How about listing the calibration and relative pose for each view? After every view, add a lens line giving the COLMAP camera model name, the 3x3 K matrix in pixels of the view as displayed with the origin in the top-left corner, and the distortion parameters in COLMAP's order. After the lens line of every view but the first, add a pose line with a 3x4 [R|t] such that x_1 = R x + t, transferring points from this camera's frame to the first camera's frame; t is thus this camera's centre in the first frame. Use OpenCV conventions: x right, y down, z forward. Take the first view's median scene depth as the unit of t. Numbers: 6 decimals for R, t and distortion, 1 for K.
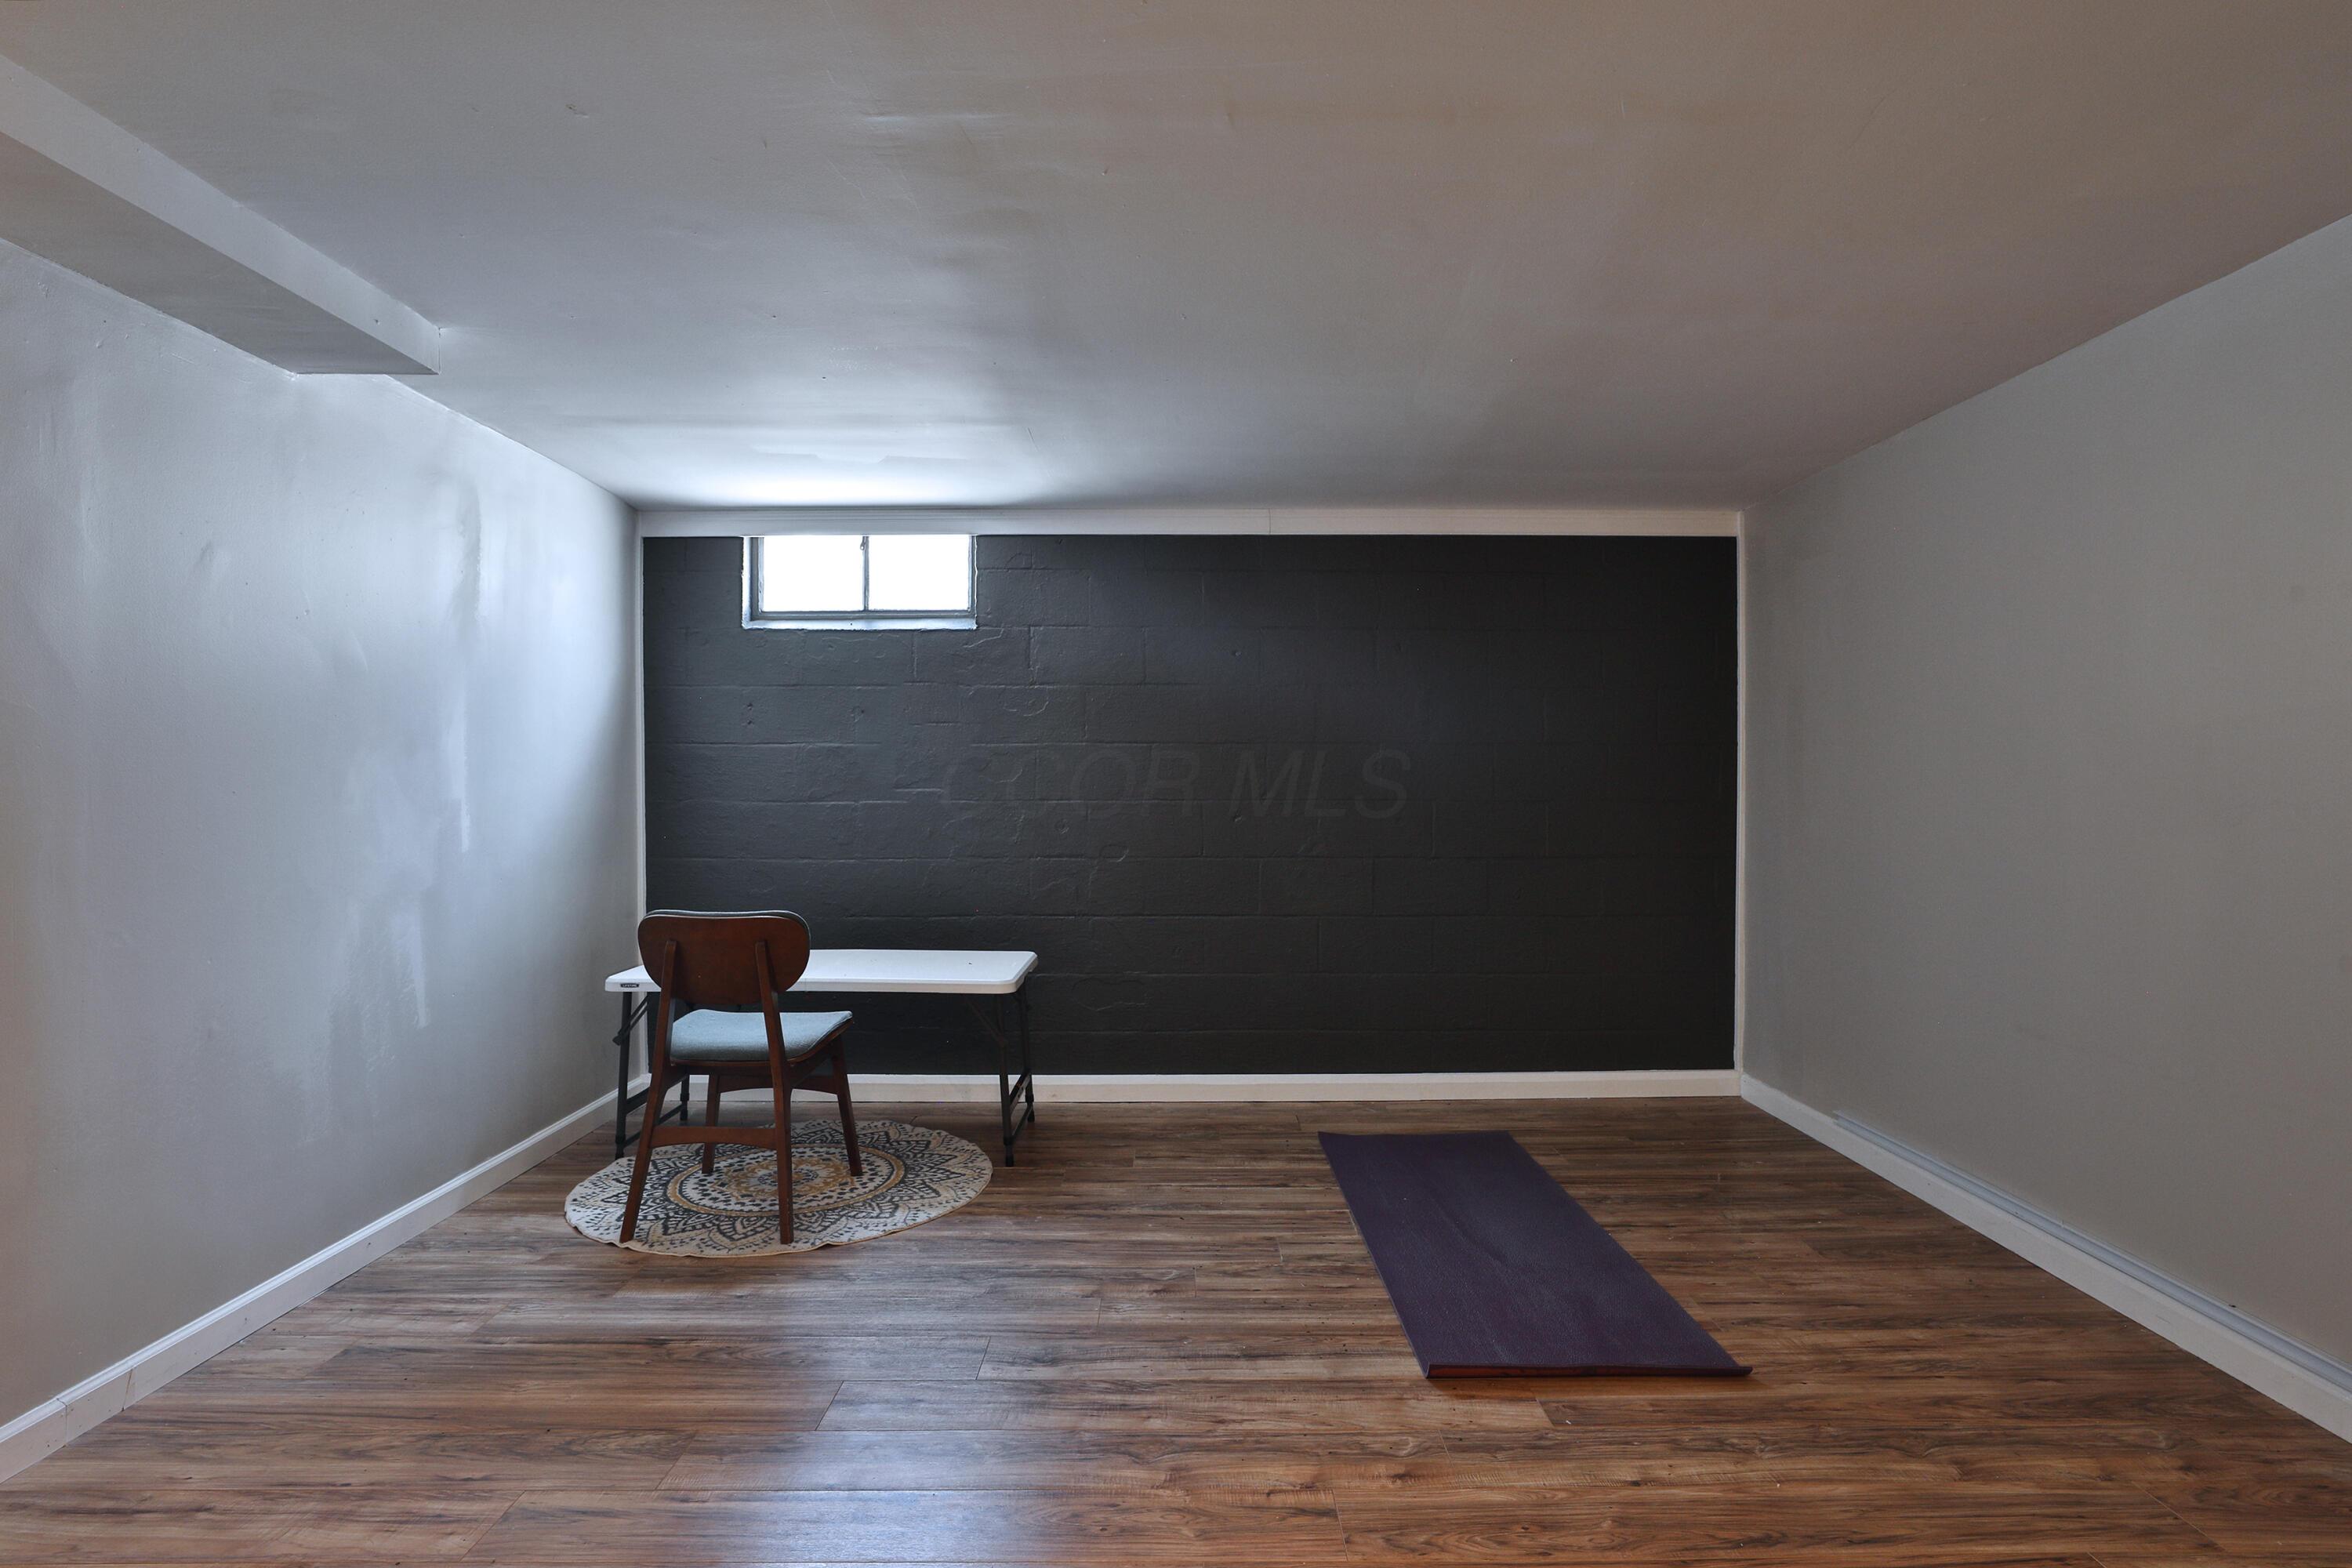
lens RADIAL K [[1304.1, 0, 1175.4], [0, 1304.1, 801.8], [0, 0, 1]] dist [-0.023521, 0.013615]
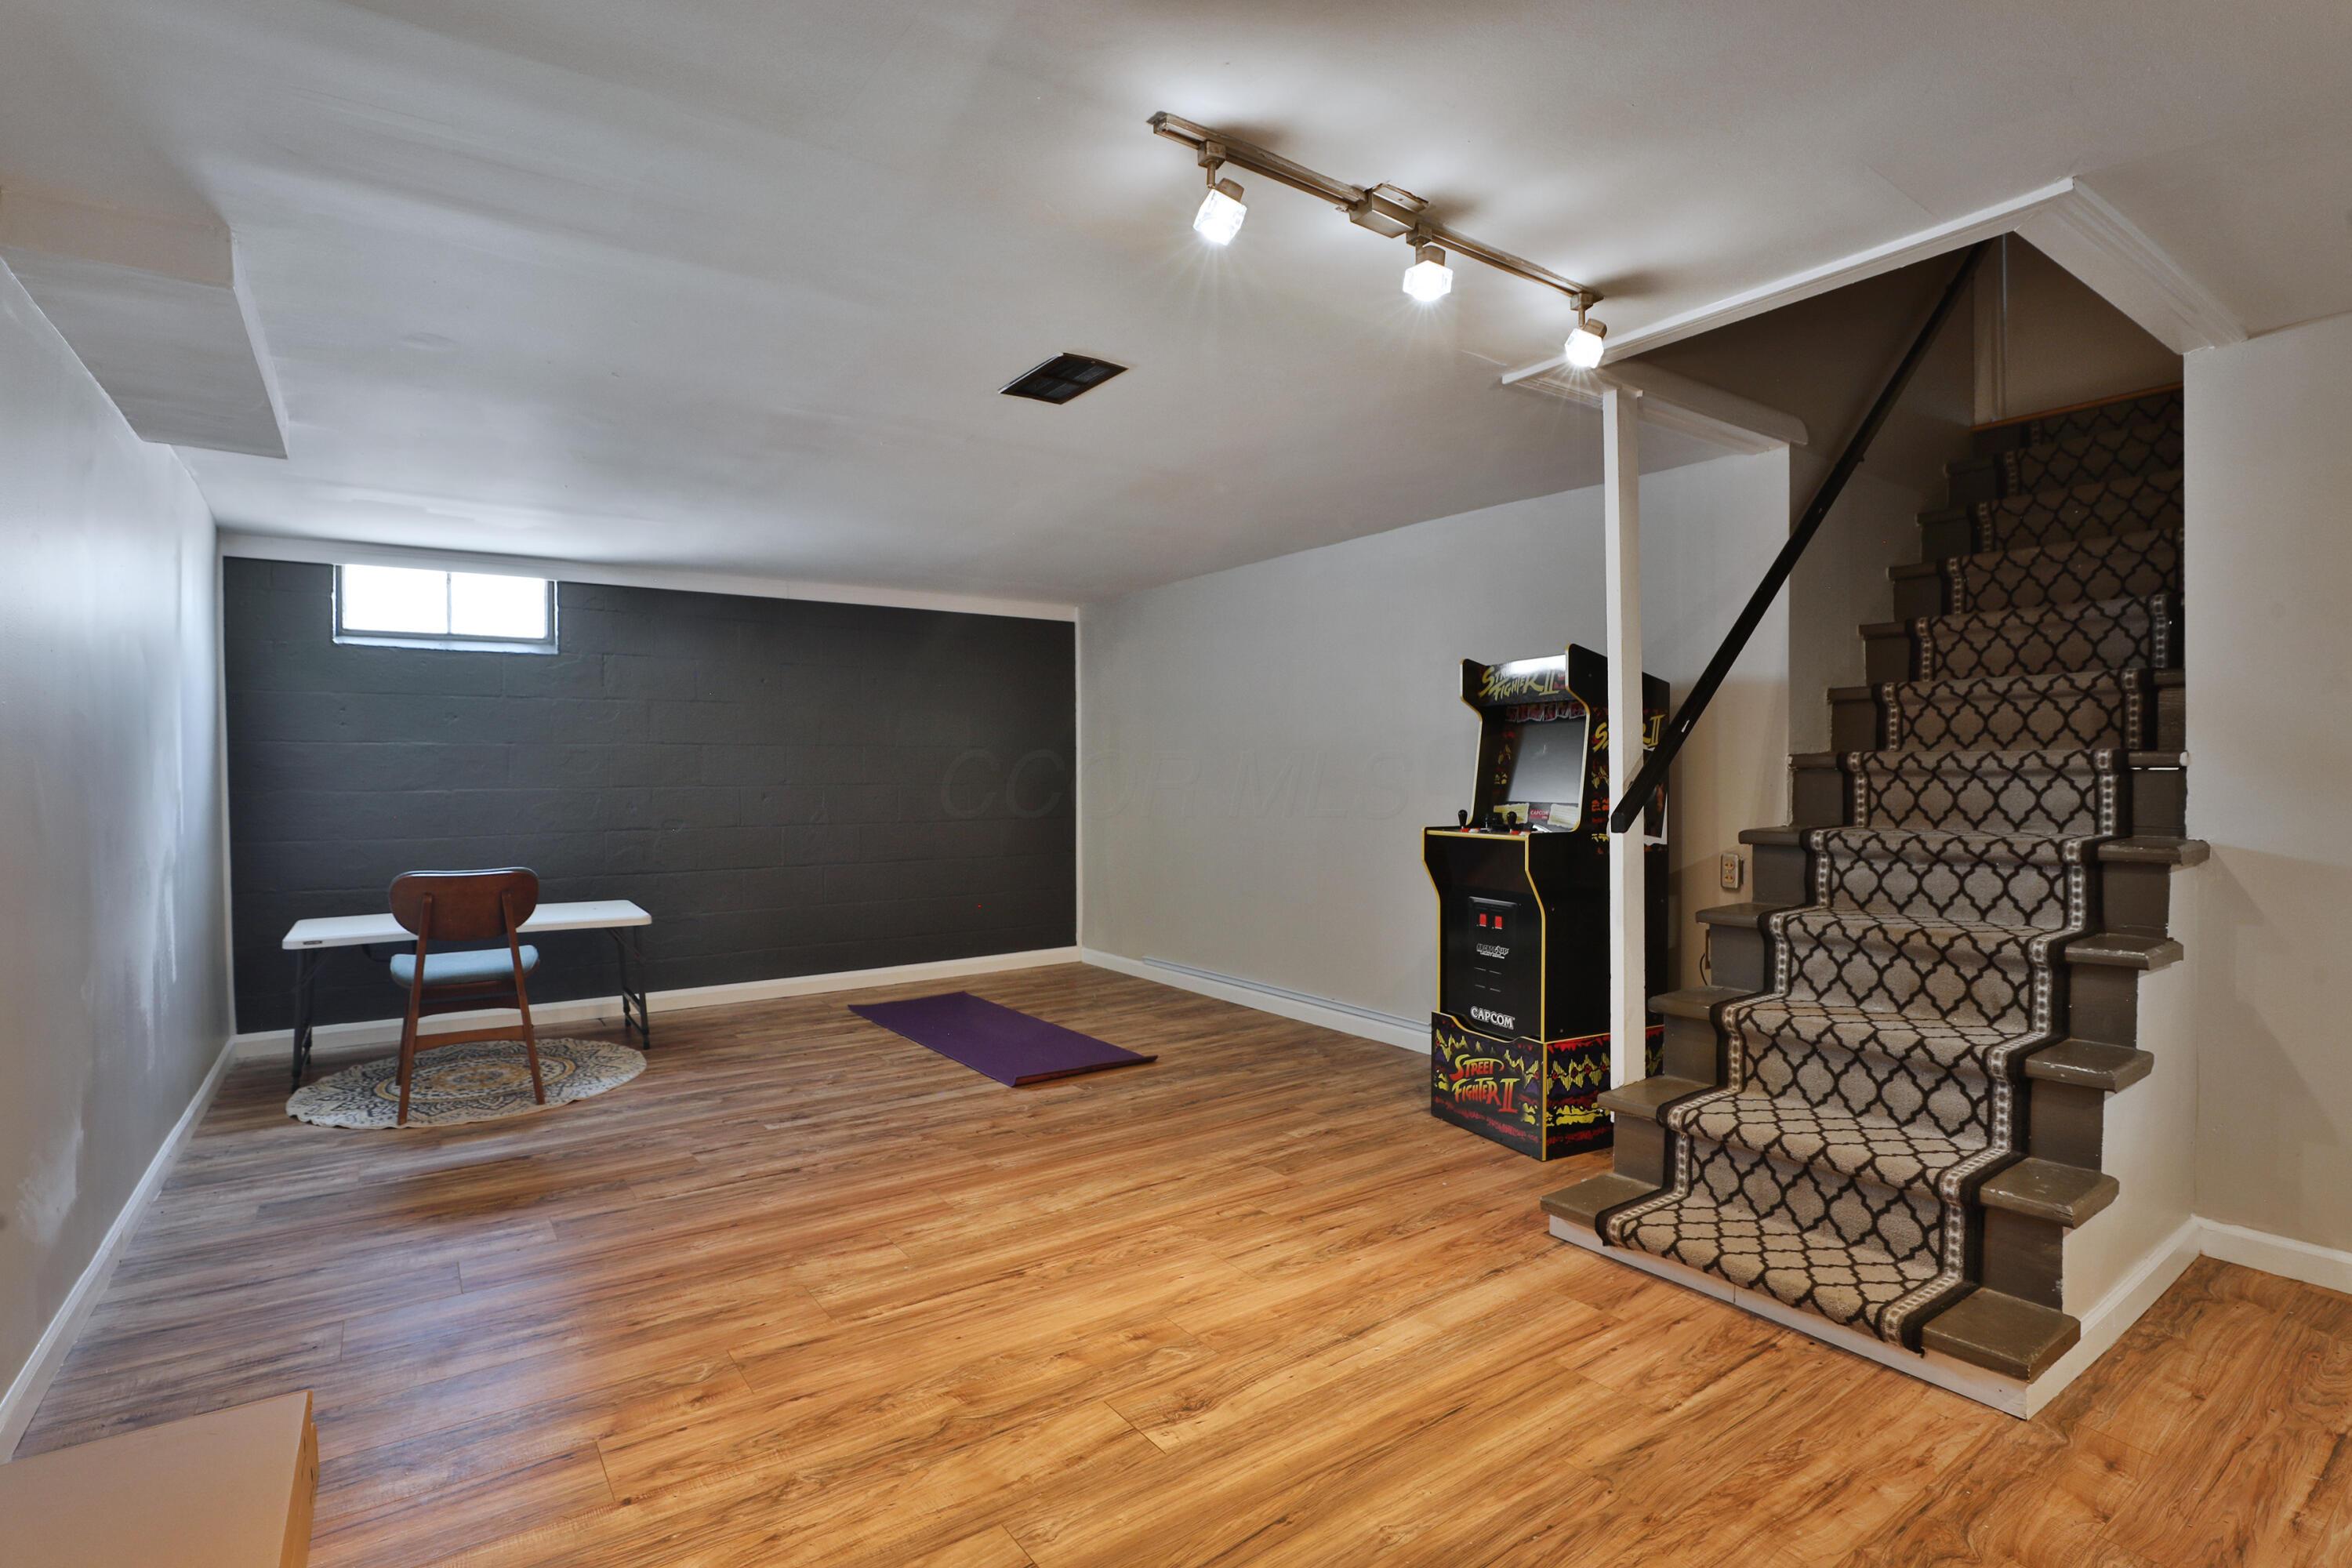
lens RADIAL K [[1082.7, 0, 1176.0], [0, 1082.7, 784.0], [0, 0, 1]] dist [-0.003637, 0.000517]
pose [[0.828370, -0.010955, 0.560075, -0.404655], [0.013839, 0.999904, -0.000911, 0.007351], [-0.560011, 0.008506, 0.828442, -0.365773]]
